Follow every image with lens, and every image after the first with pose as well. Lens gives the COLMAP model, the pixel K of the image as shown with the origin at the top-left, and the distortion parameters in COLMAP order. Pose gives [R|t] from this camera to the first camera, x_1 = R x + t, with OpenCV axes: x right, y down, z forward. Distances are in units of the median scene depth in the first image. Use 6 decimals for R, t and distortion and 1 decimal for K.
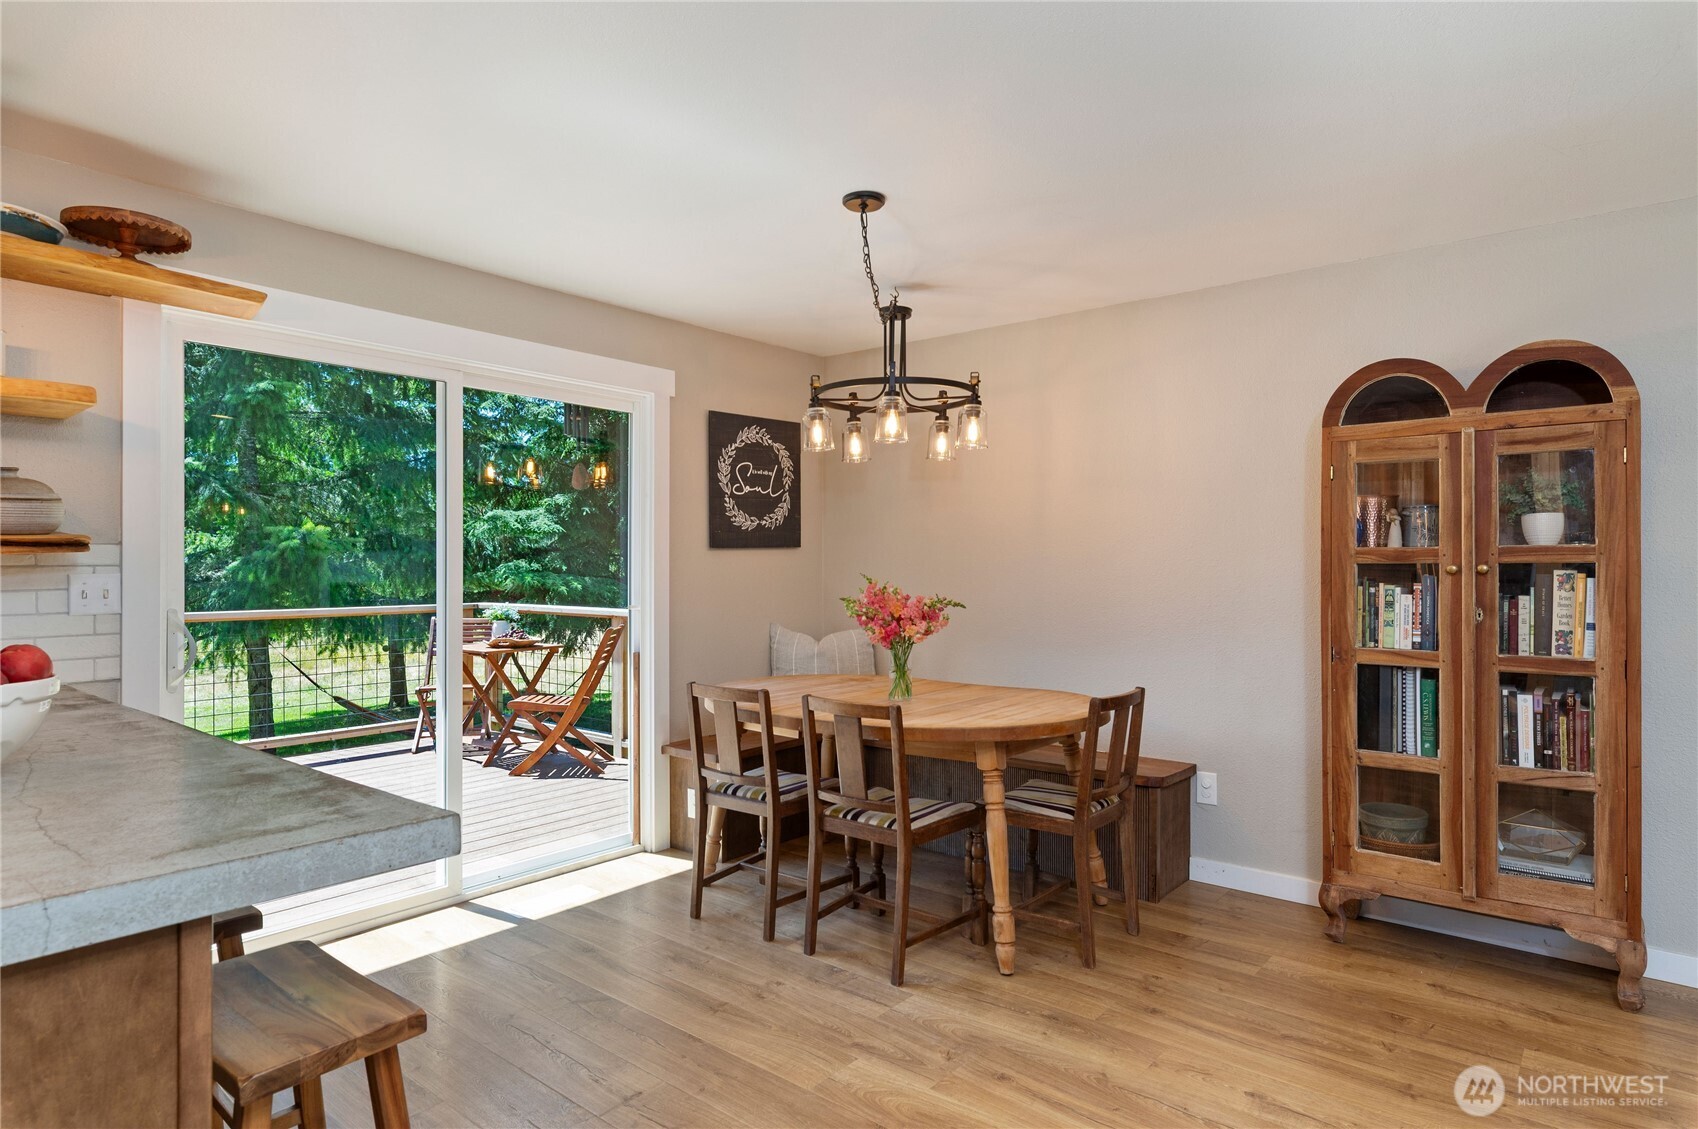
lens RADIAL K [[947.0, 0, 849.0], [0, 947.0, 566.7], [0, 0, 1]] dist [0.003118, 0.001100]
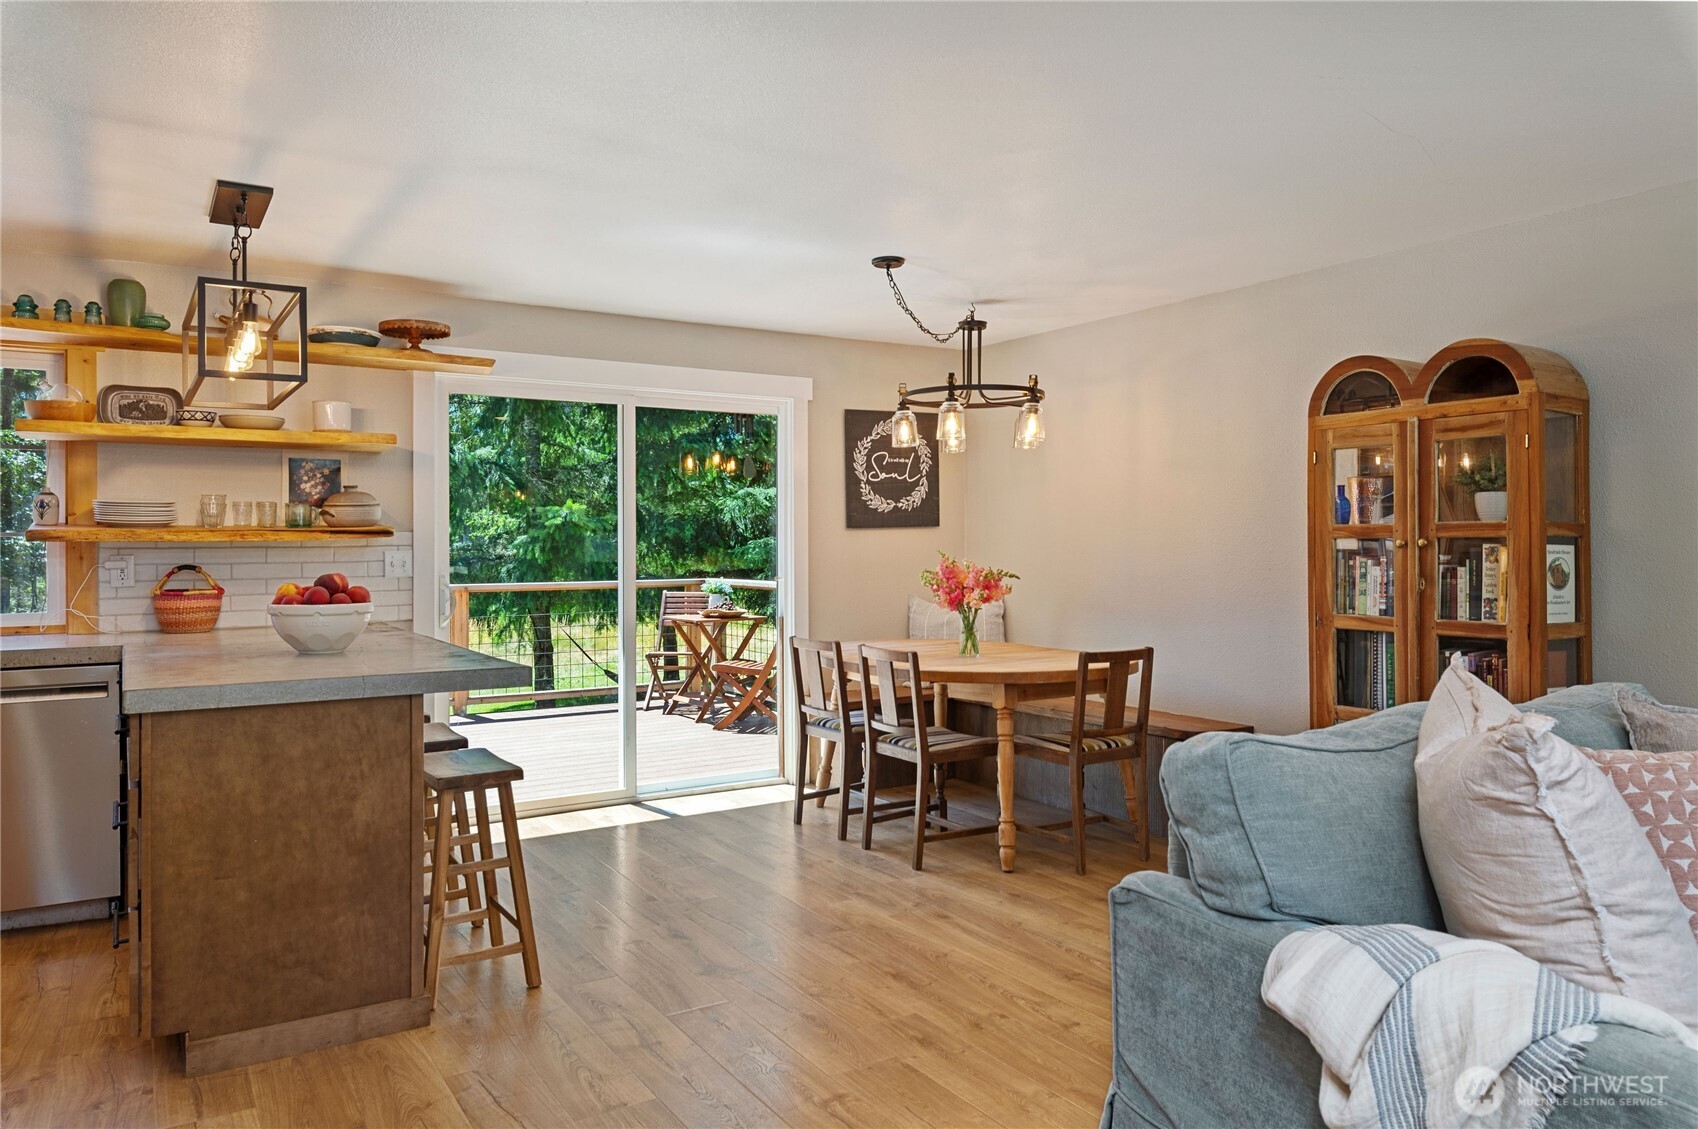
lens RADIAL K [[1142.8, 0, 845.4], [0, 1142.8, 539.1], [0, 0, 1]] dist [0.001256, -0.002436]
pose [[0.949444, -0.006336, -0.313873, 0.430822], [0.004925, 0.999974, -0.005287, 0.001272], [0.313899, 0.003473, 0.949450, -0.482209]]
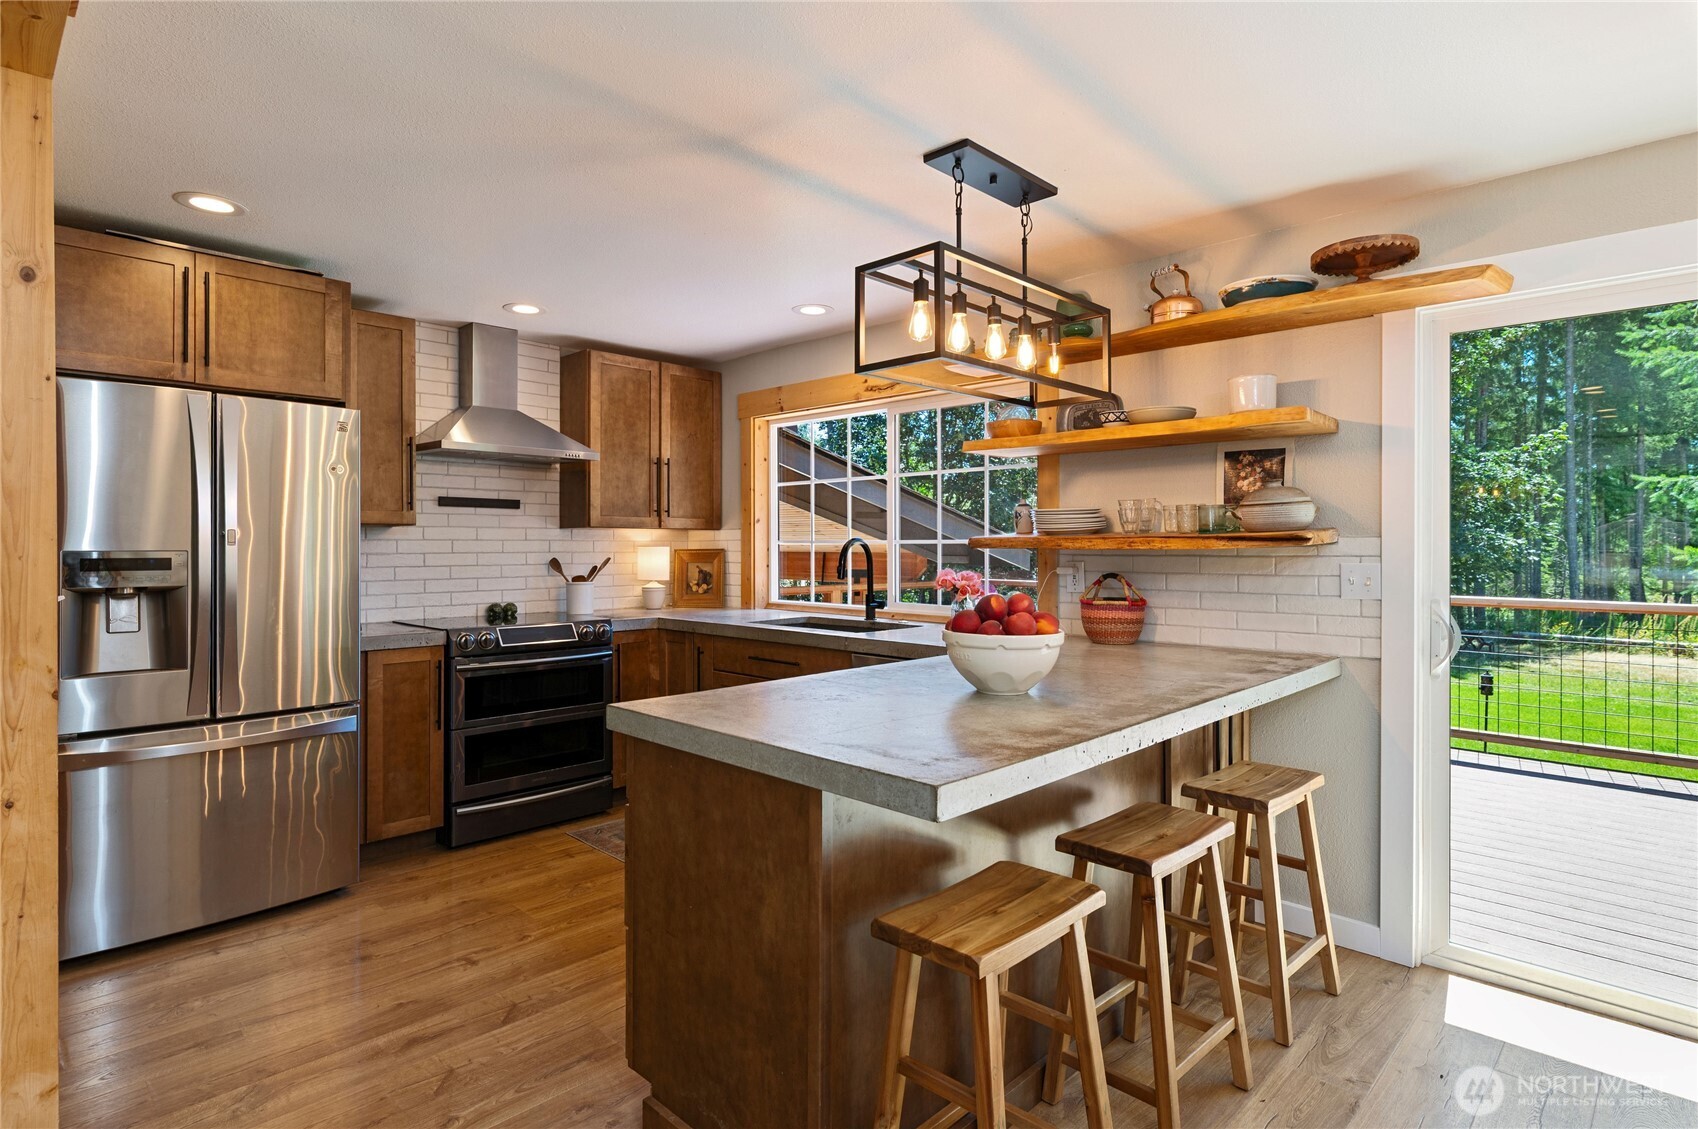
lens RADIAL K [[876.7, 0, 842.4], [0, 876.7, 543.0], [0, 0, 1]] dist [0.000525, -0.000512]
pose [[-0.085206, -0.003005, -0.996359, 0.276610], [-0.002286, 0.999993, -0.002820, -0.011291], [0.996361, 0.002037, -0.085213, 0.420897]]
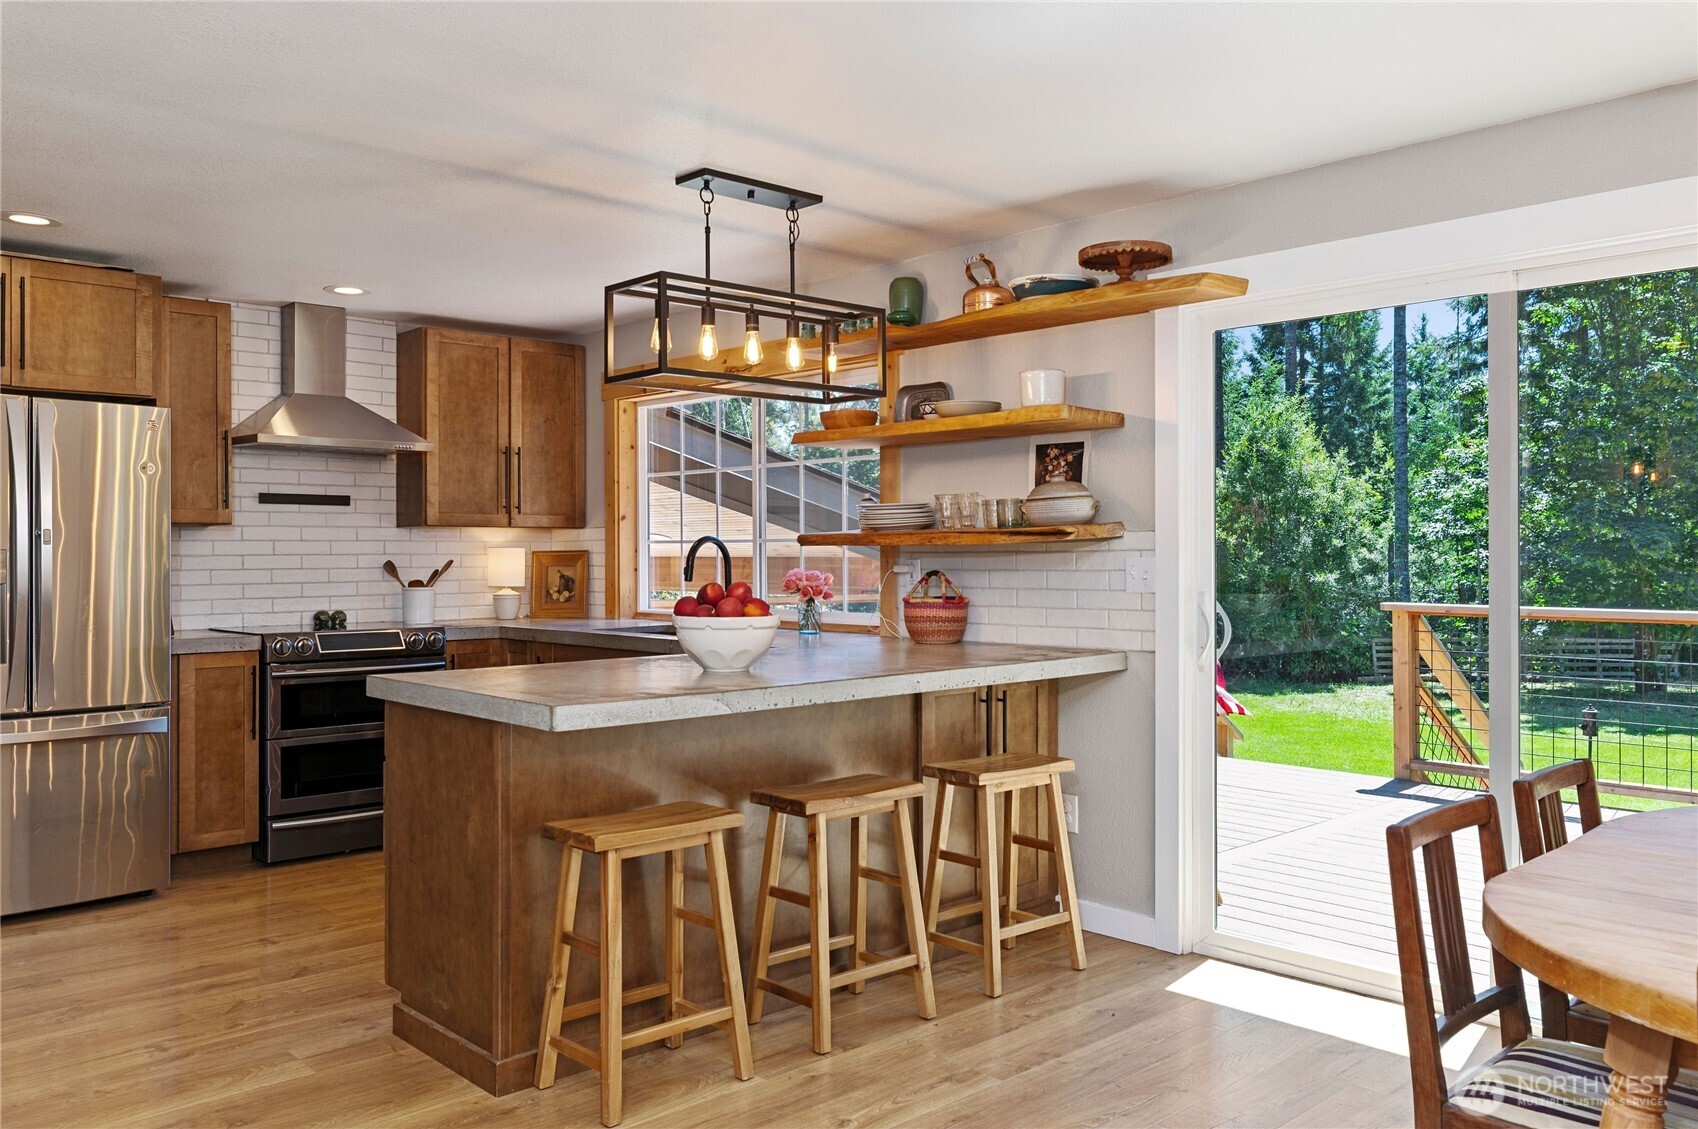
lens RADIAL K [[1322.9, 0, 846.0], [0, 1322.9, 543.2], [0, 0, 1]] dist [-0.000384, -0.000846]
pose [[-0.130302, -0.007756, -0.991444, 0.747965], [0.001358, 0.999967, -0.008001, 0.002212], [0.991473, -0.002389, -0.130287, 0.767416]]
